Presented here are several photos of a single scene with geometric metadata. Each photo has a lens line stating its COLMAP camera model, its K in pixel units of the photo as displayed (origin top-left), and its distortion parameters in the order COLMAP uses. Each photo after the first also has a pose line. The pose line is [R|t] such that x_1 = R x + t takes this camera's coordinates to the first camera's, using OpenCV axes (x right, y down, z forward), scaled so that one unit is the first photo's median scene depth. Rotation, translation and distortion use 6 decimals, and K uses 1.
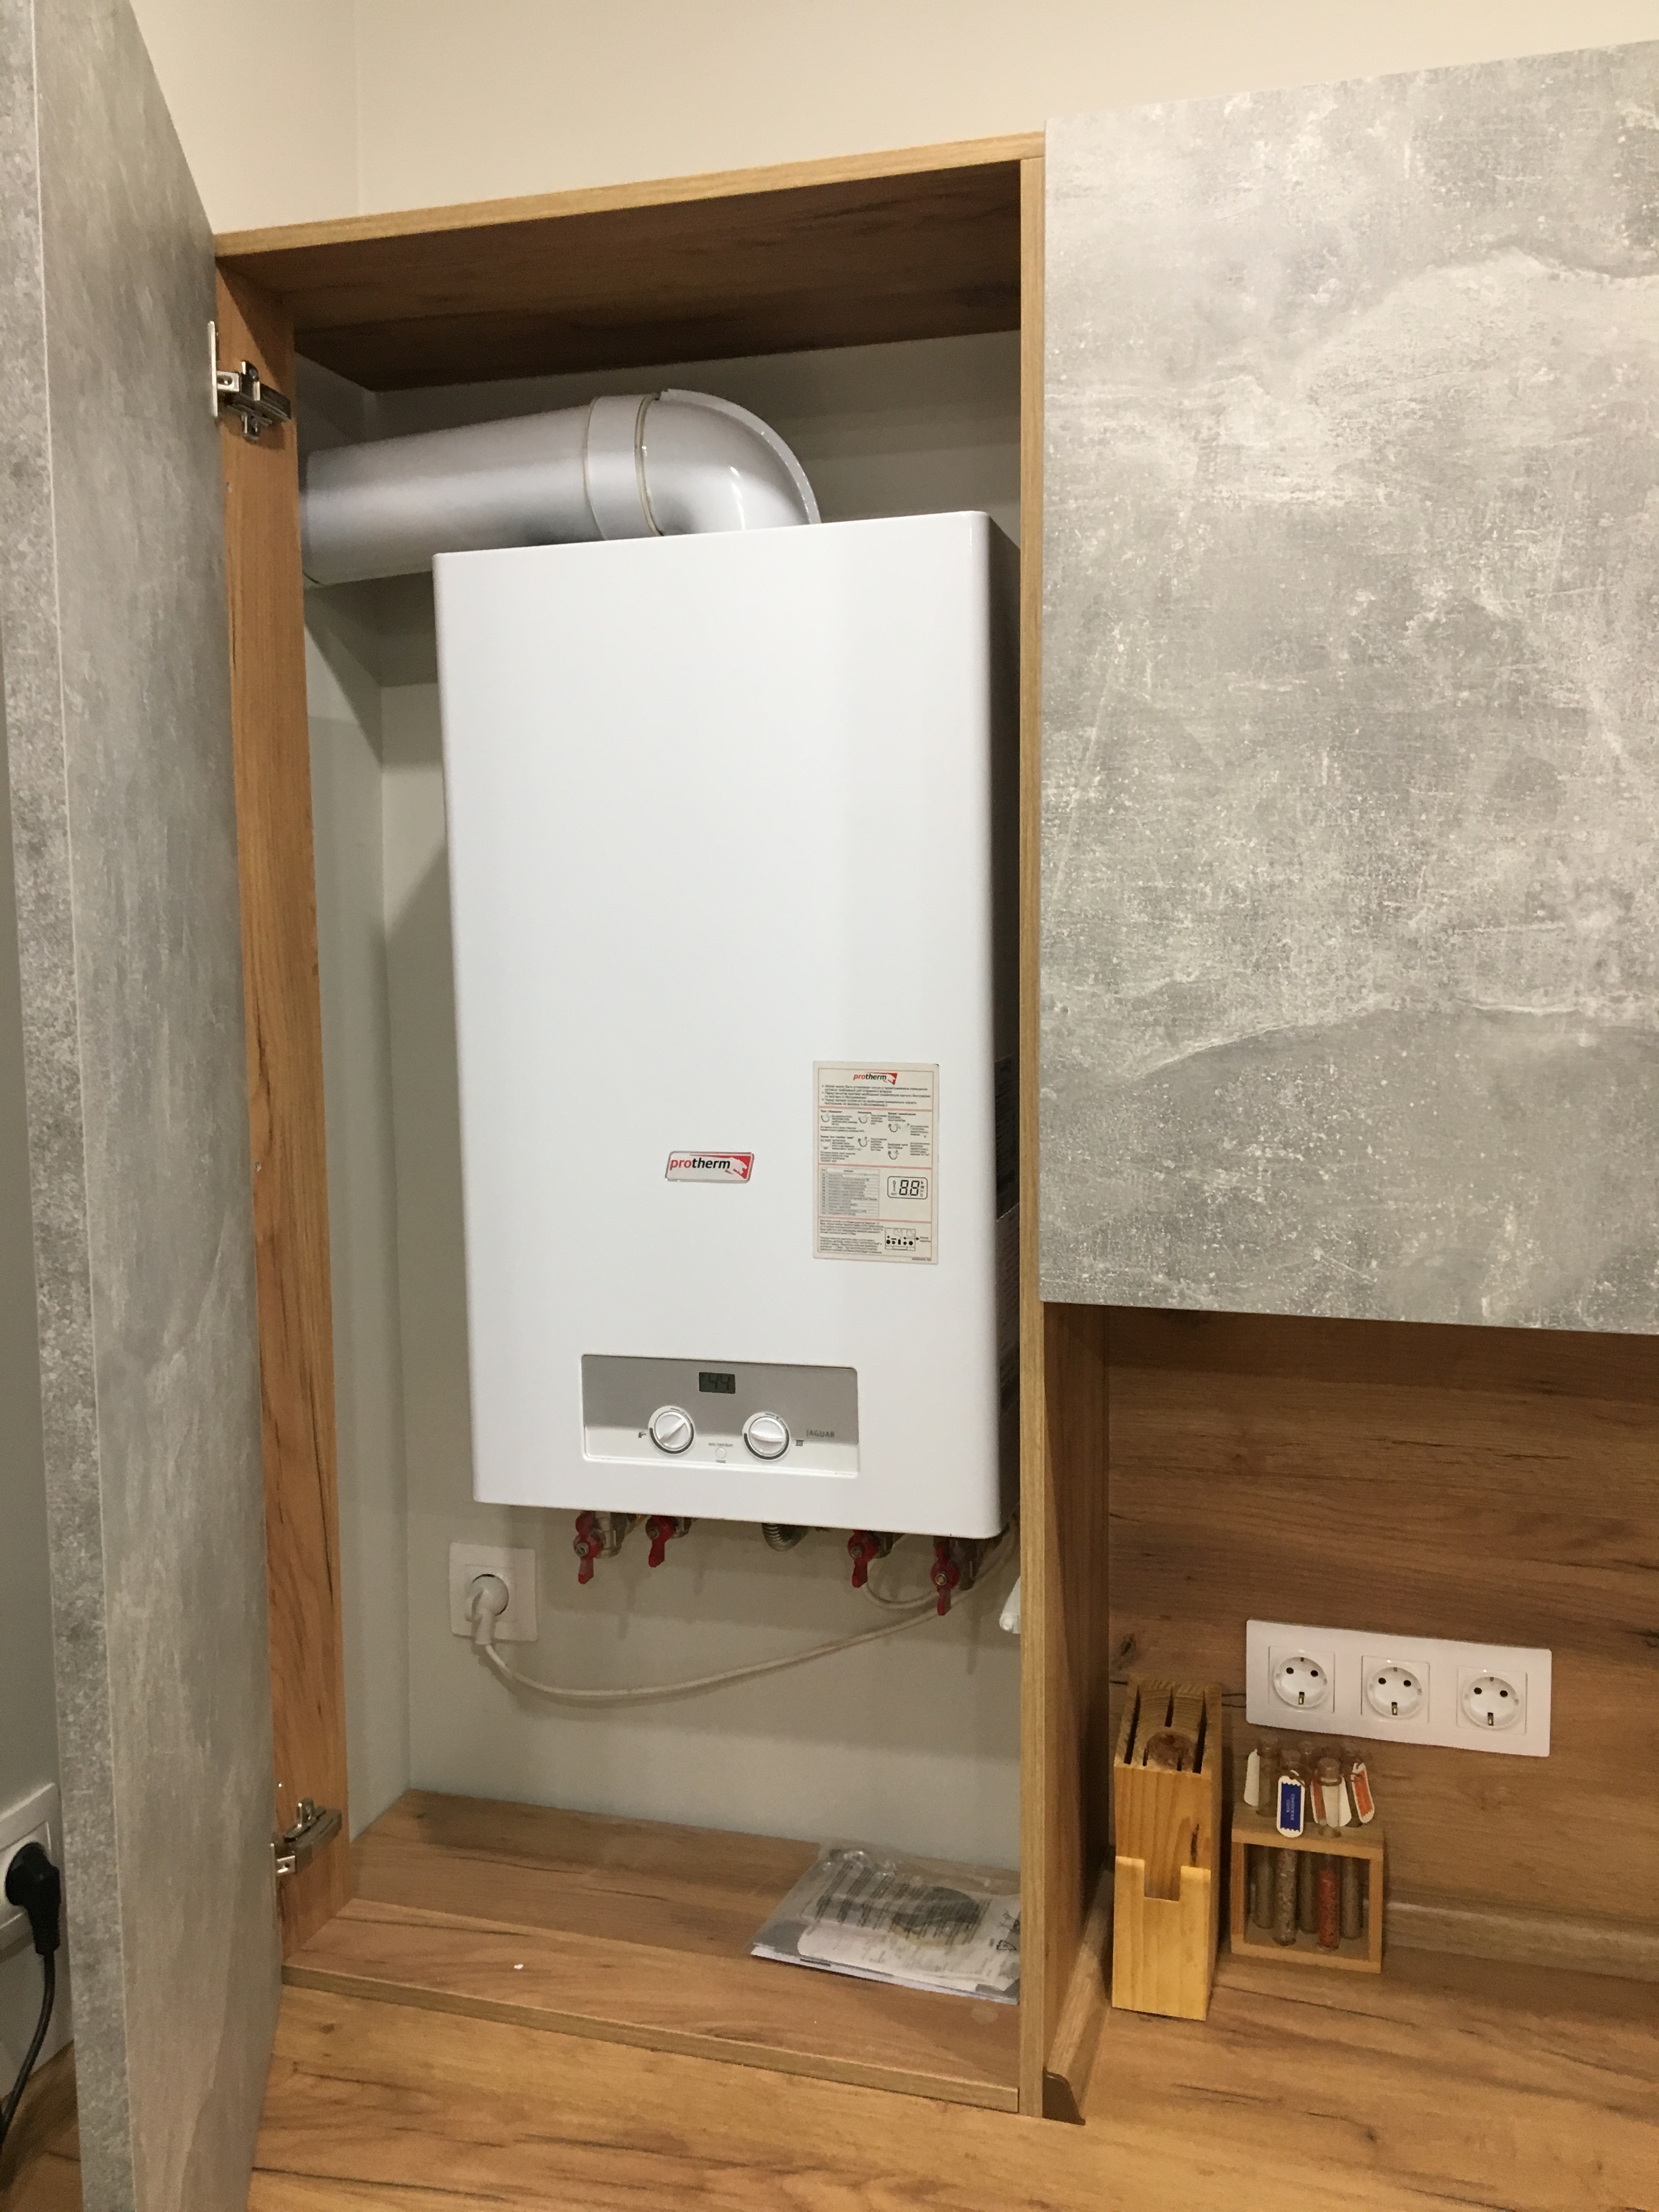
lens RADIAL K [[1851.4, 0, 821.4], [0, 1851.4, 1105.8], [0, 0, 1]] dist [0.091249, -0.131533]
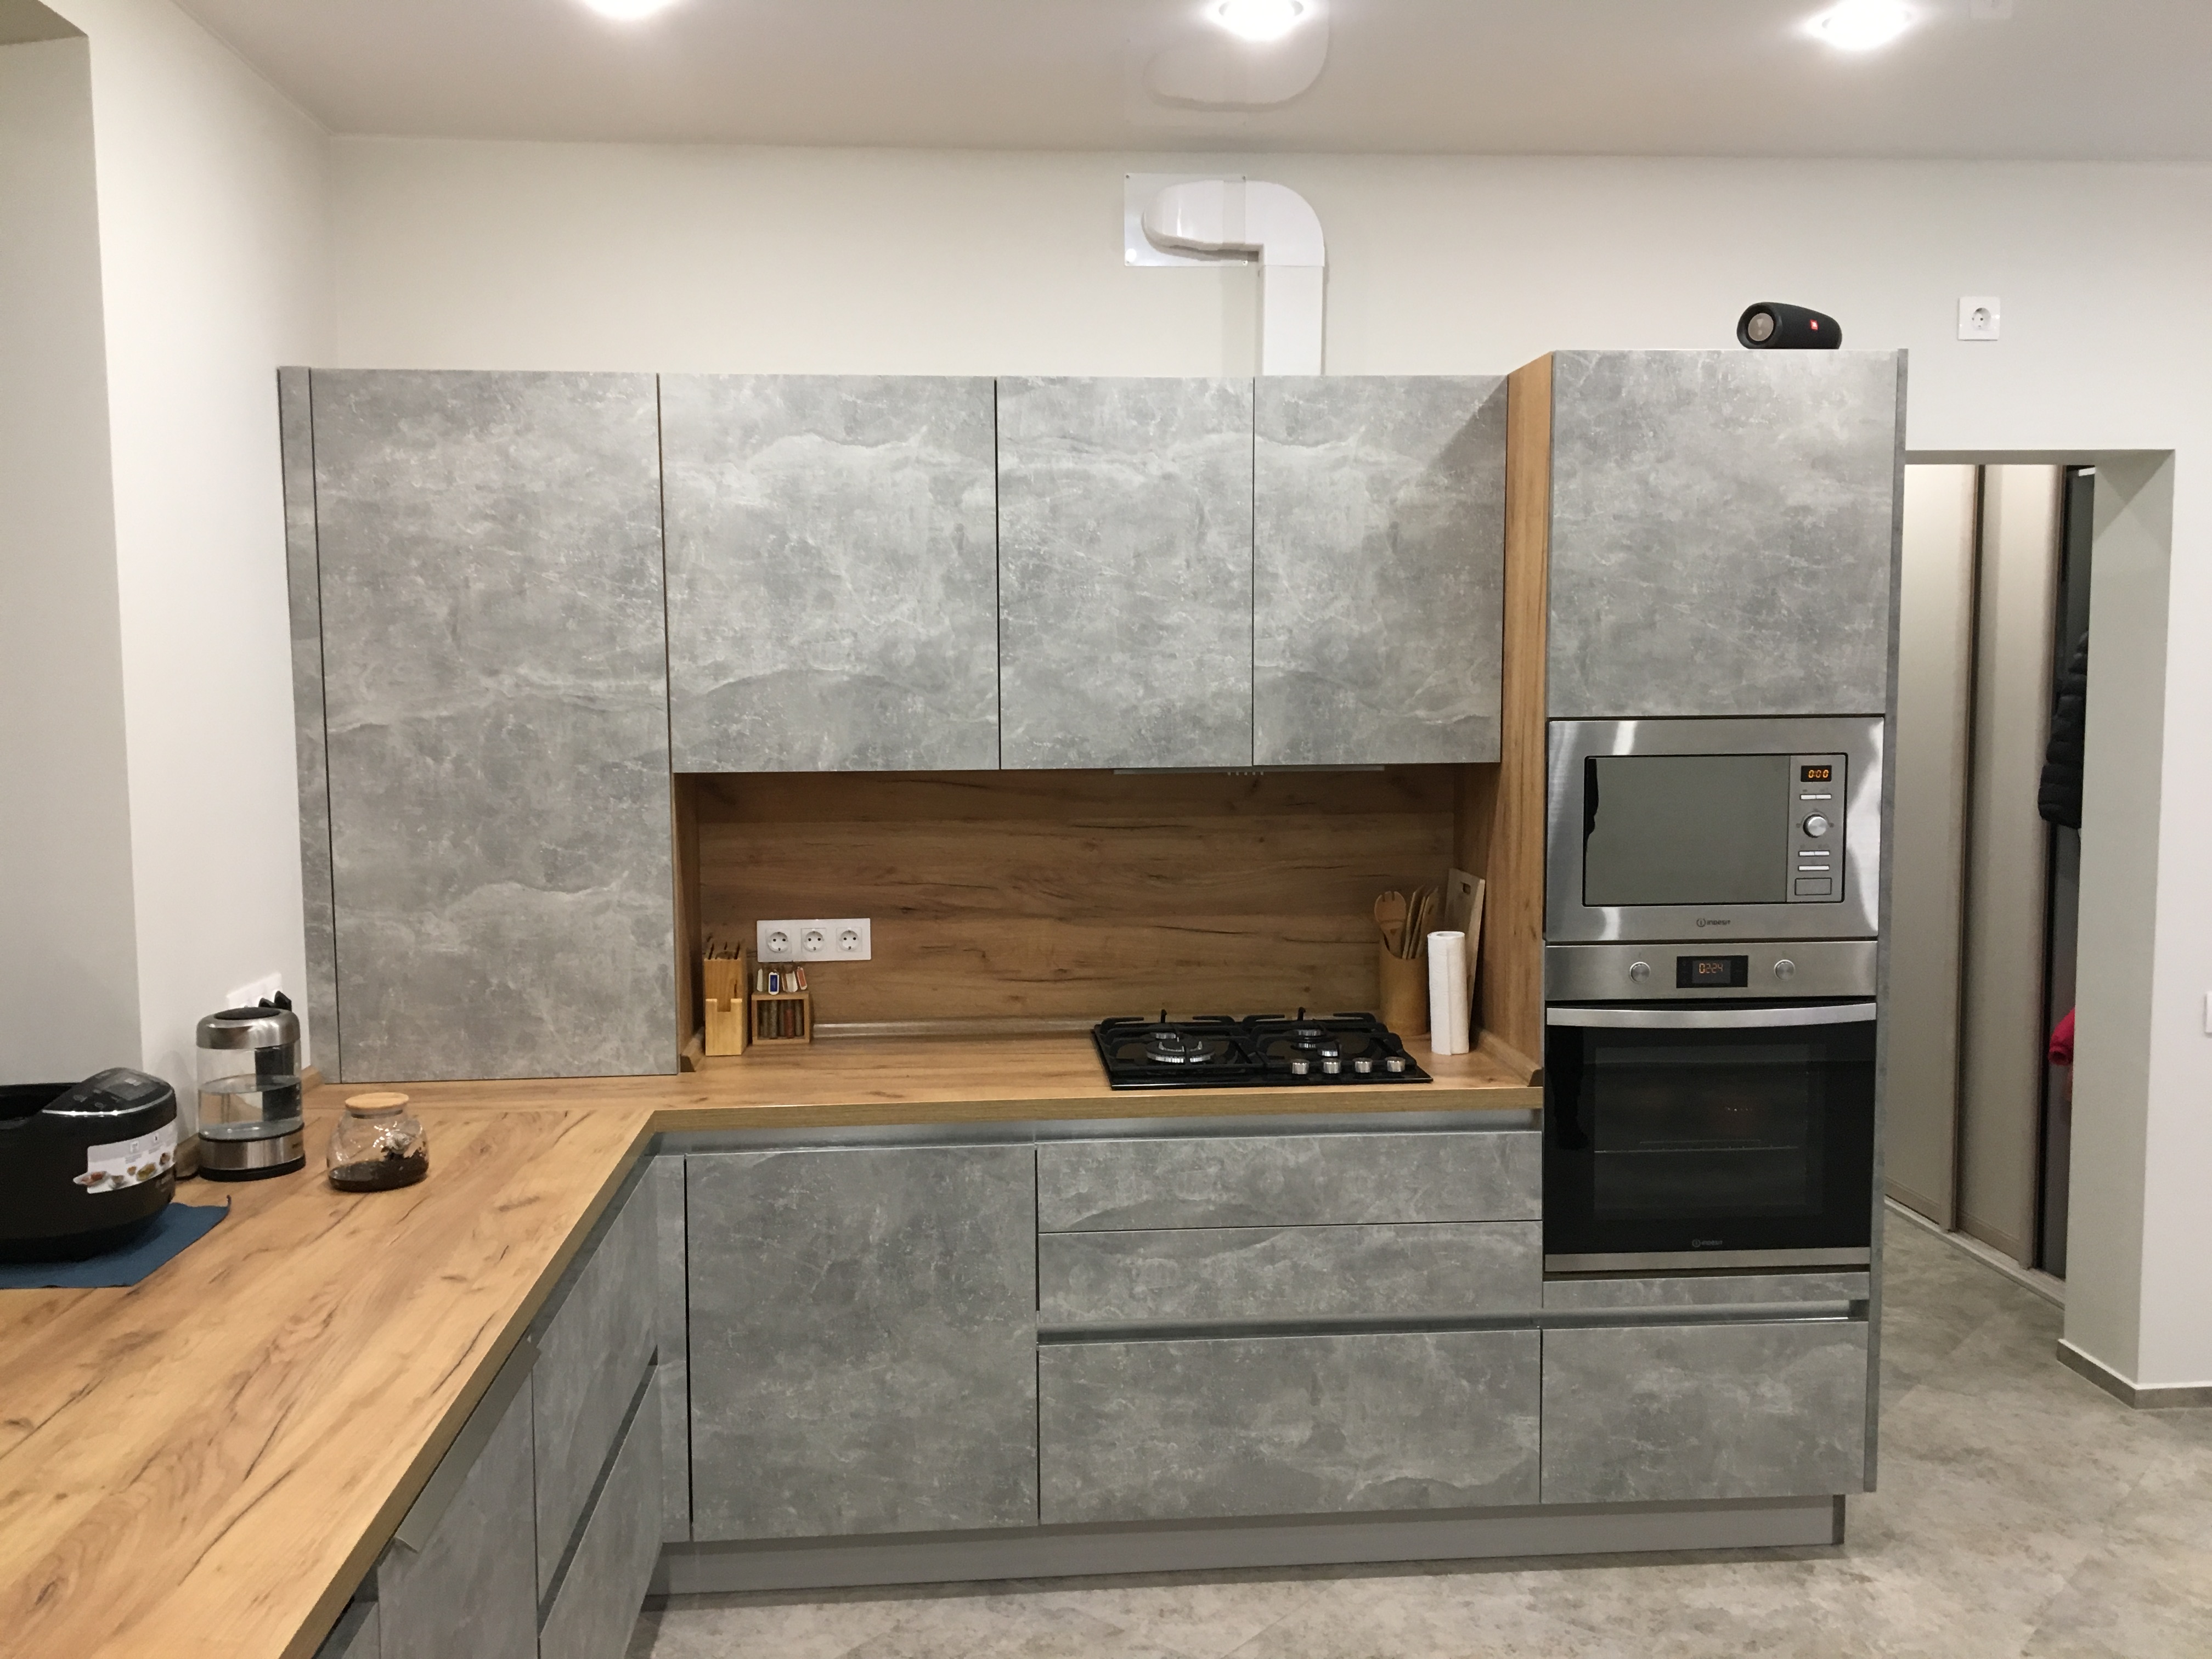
lens RADIAL K [[1851.4, 0, 1109.8], [0, 1851.4, 833.4], [0, 0, 1]] dist [0.091249, -0.131533]
pose [[0.930524, -0.029719, 0.365023, -0.320026], [0.033560, 0.999428, -0.004183, 0.244905], [-0.364690, 0.016143, 0.930989, -2.006801]]
